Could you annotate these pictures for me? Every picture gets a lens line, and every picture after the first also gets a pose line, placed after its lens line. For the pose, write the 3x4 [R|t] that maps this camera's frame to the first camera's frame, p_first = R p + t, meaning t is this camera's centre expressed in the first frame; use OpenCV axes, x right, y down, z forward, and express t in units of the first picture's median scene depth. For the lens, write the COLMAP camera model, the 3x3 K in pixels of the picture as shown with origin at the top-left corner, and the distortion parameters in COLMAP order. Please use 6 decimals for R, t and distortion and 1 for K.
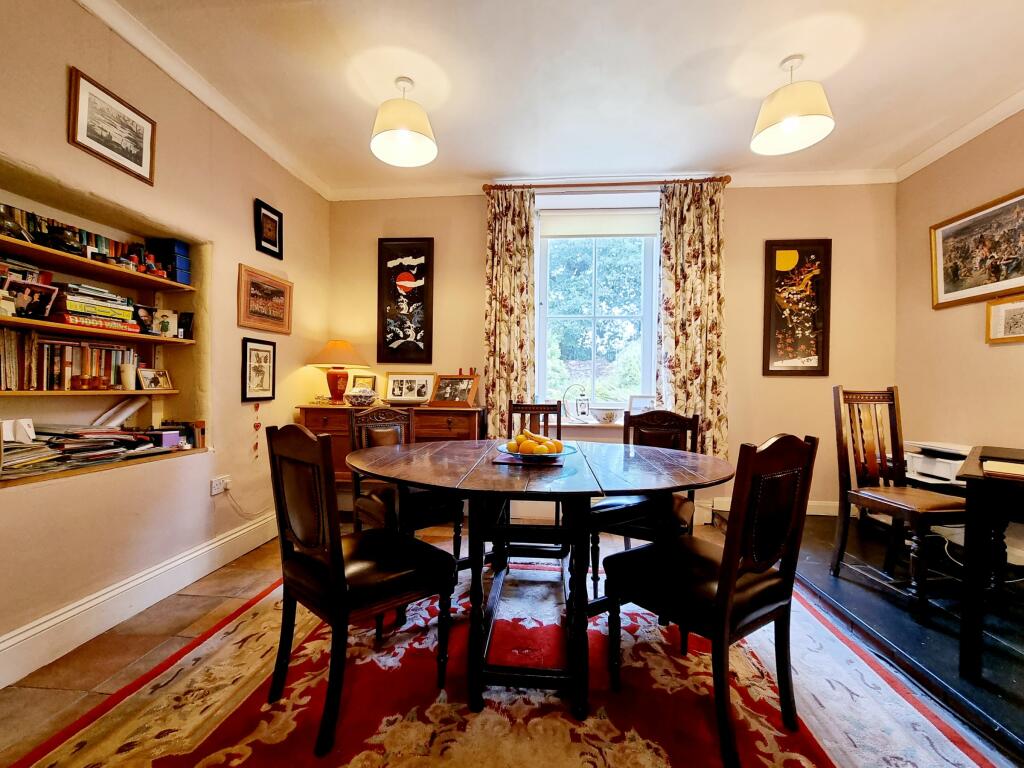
lens RADIAL K [[429.6, 0, 511.6], [0, 429.6, 390.1], [0, 0, 1]] dist [-0.002108, 0.000058]
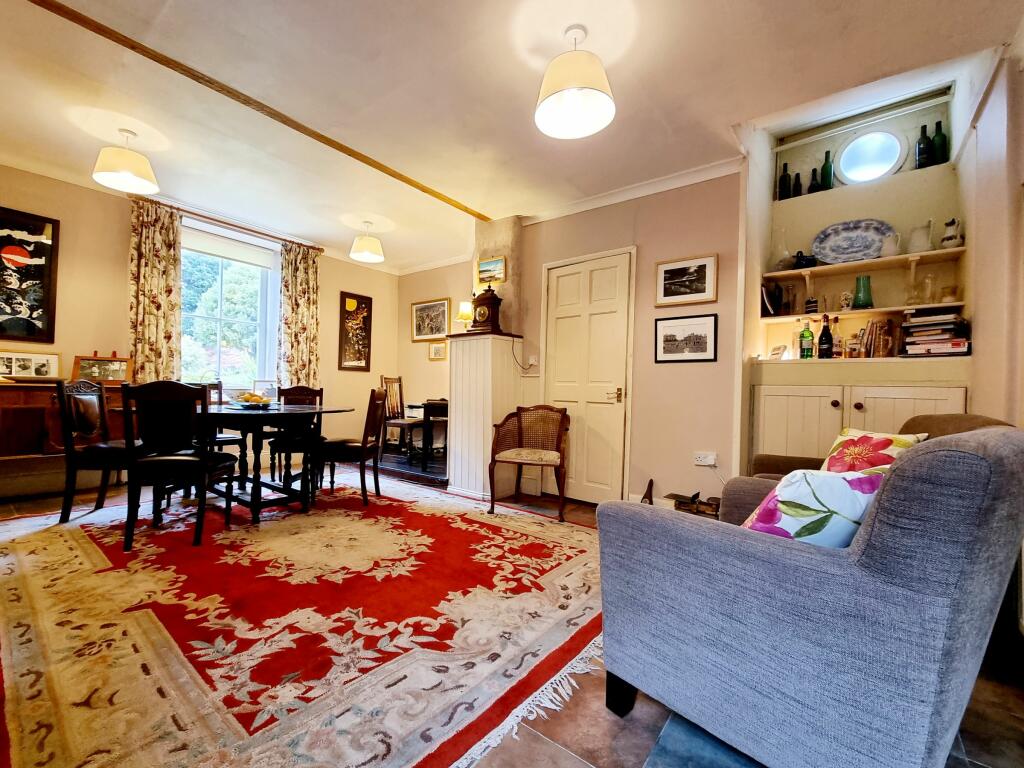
lens RADIAL K [[429.6, 0, 511.6], [0, 429.6, 390.1], [0, 0, 1]] dist [-0.002108, 0.000058]
pose [[0.520024, 0.006020, 0.854130, -0.516870], [-0.007865, 0.999967, -0.002259, 0.044533], [-0.854115, -0.005543, 0.520054, -0.476136]]
